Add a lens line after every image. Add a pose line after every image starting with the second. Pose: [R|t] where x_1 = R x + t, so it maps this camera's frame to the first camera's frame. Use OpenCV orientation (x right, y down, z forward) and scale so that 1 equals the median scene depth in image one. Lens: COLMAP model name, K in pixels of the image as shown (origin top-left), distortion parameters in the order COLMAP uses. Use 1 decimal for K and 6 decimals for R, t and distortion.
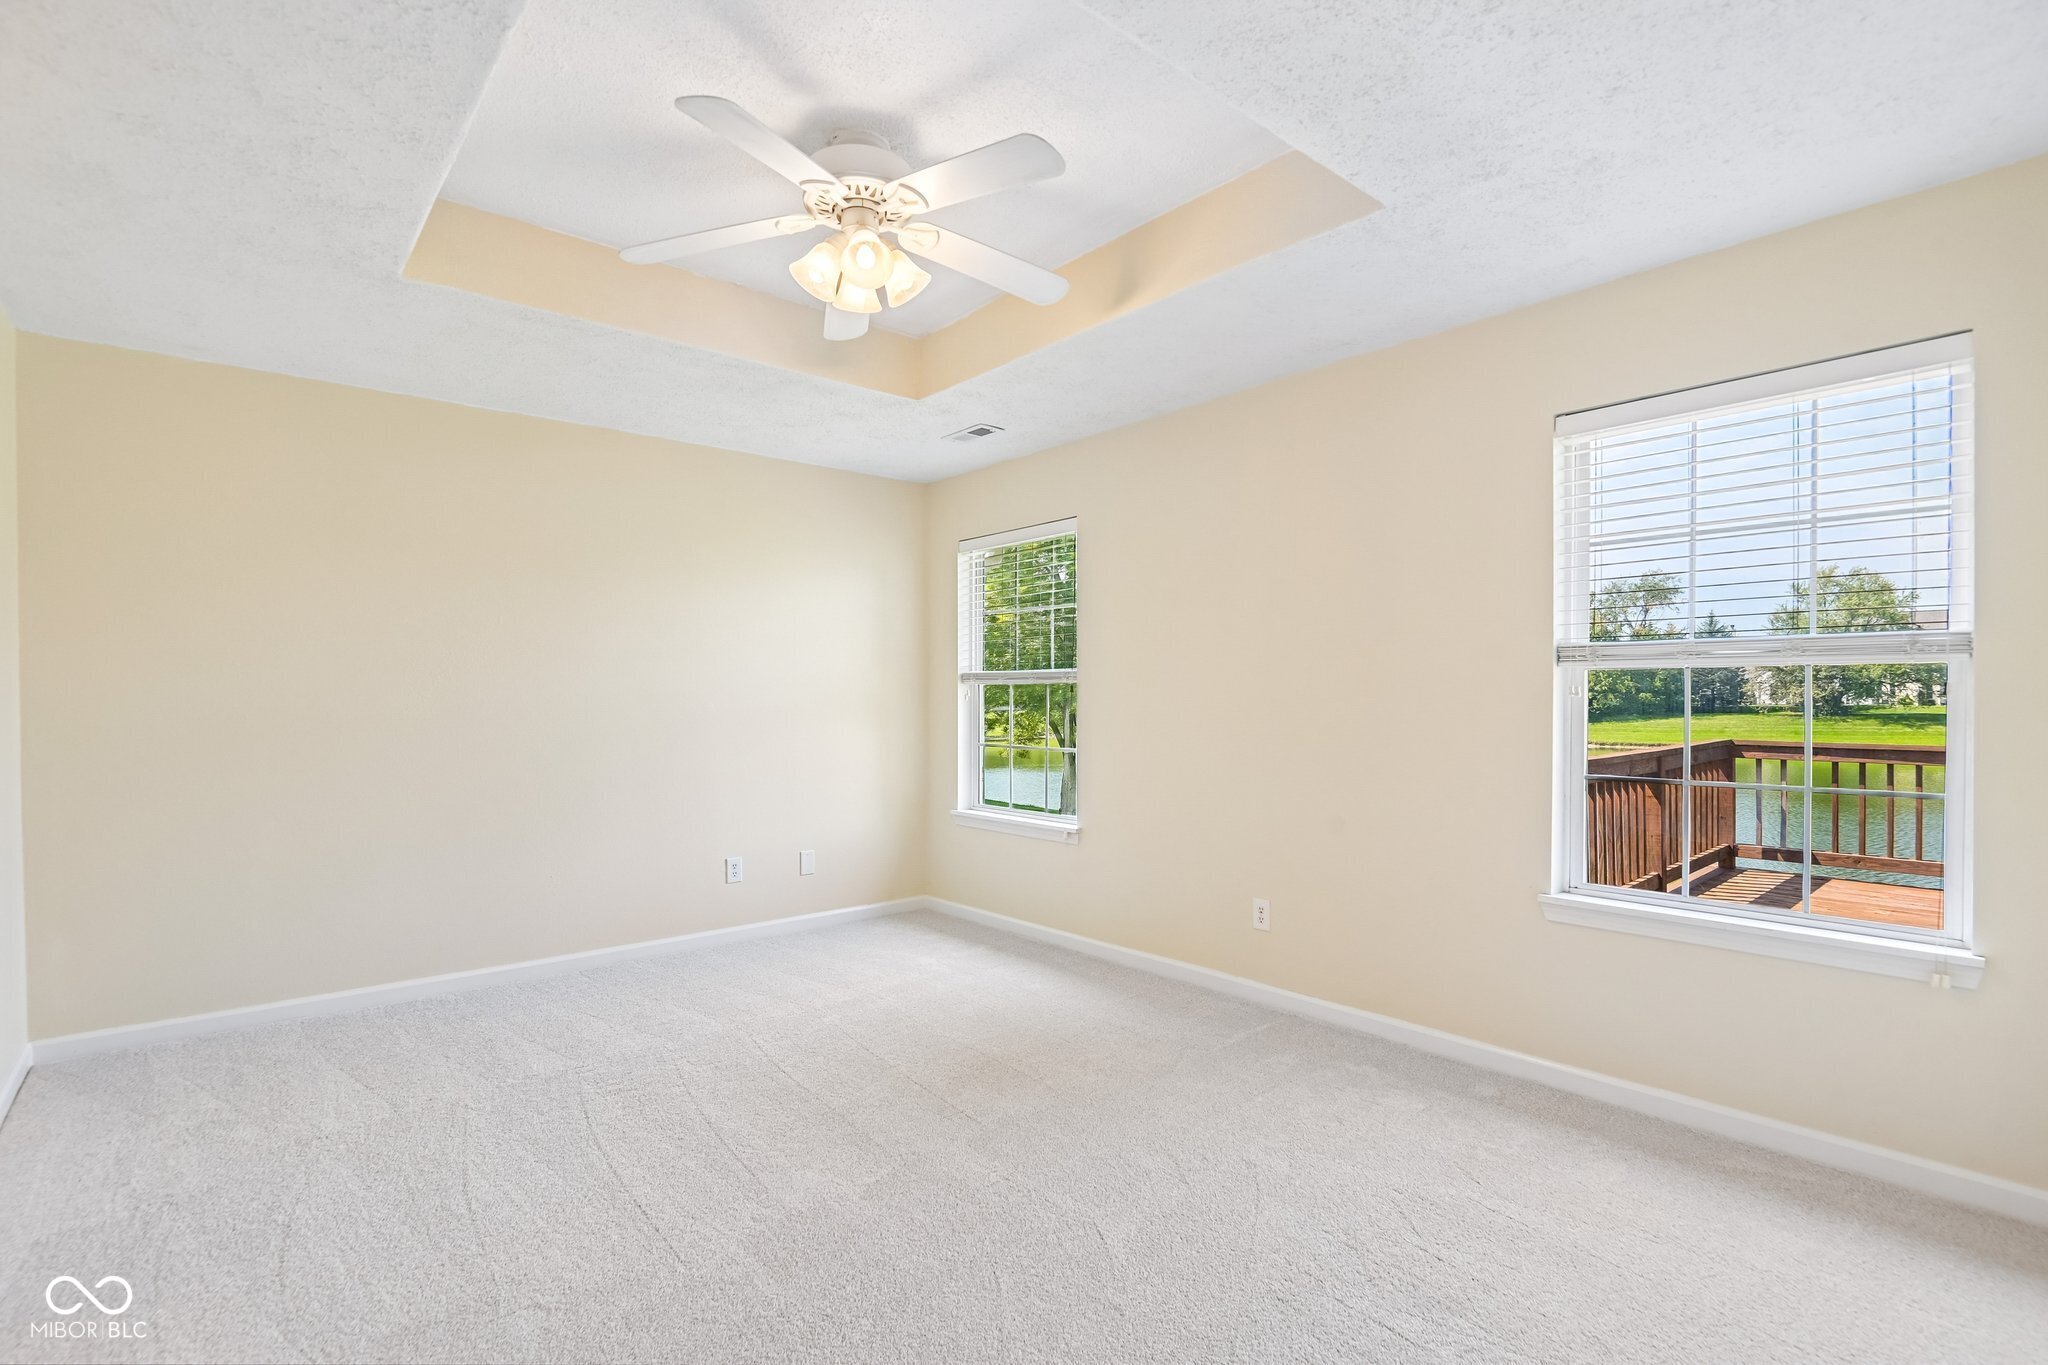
lens RADIAL K [[948.3, 0, 1017.6], [0, 948.3, 695.7], [0, 0, 1]] dist [-0.007020, -0.006415]
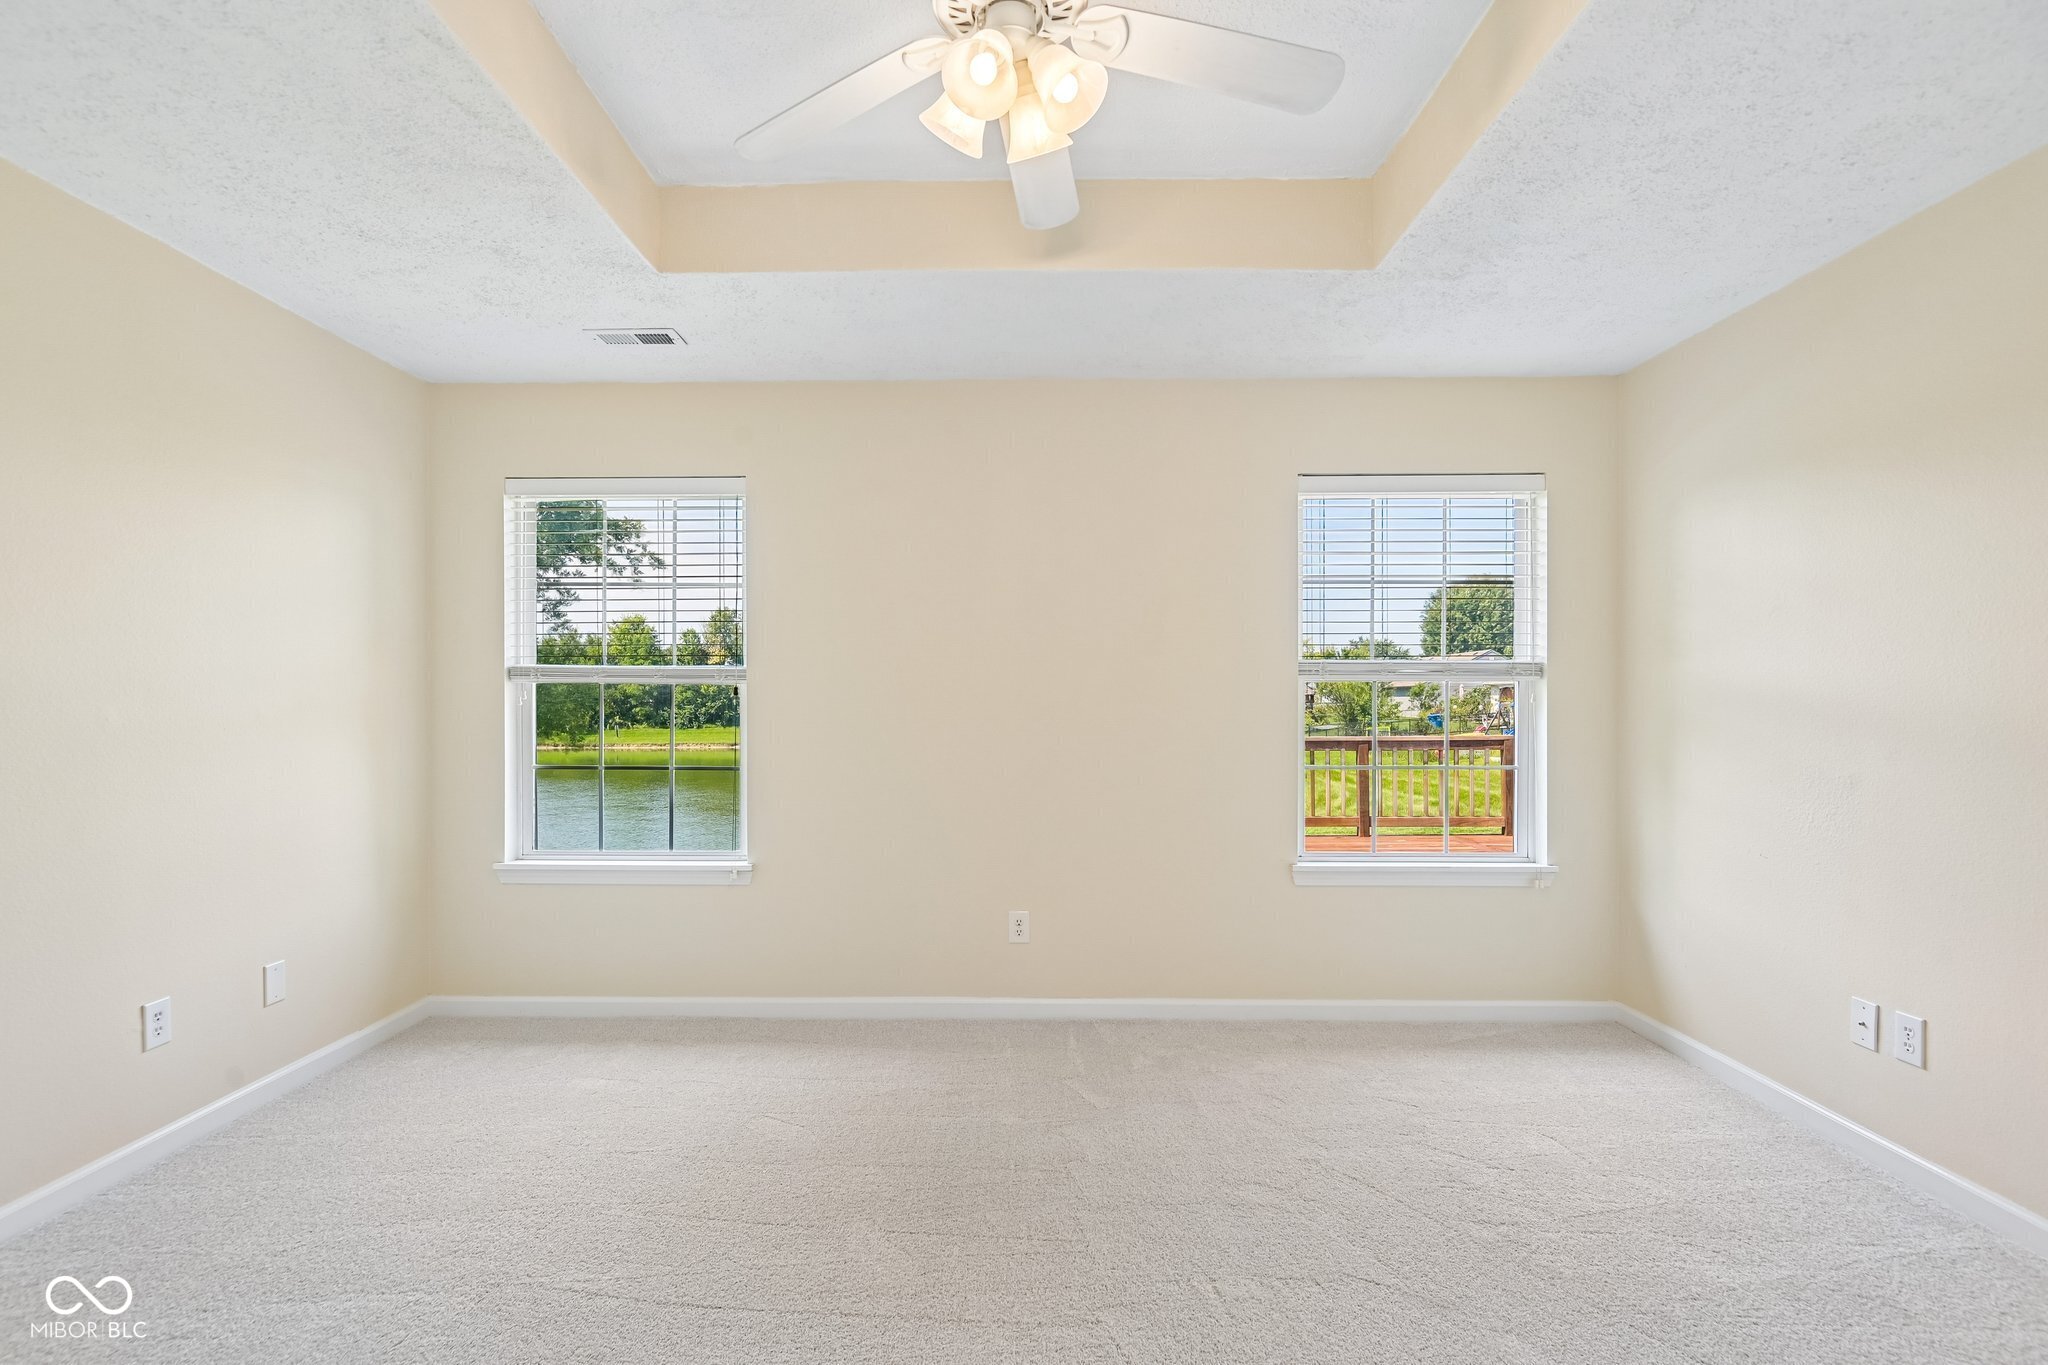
lens RADIAL K [[948.3, 0, 1009.1], [0, 948.3, 700.5], [0, 0, 1]] dist [-0.007020, -0.006415]
pose [[0.662430, 0.005231, 0.749106, -0.410795], [-0.003682, 0.999986, -0.003727, 0.002870], [-0.749115, -0.000289, 0.662440, 0.317375]]
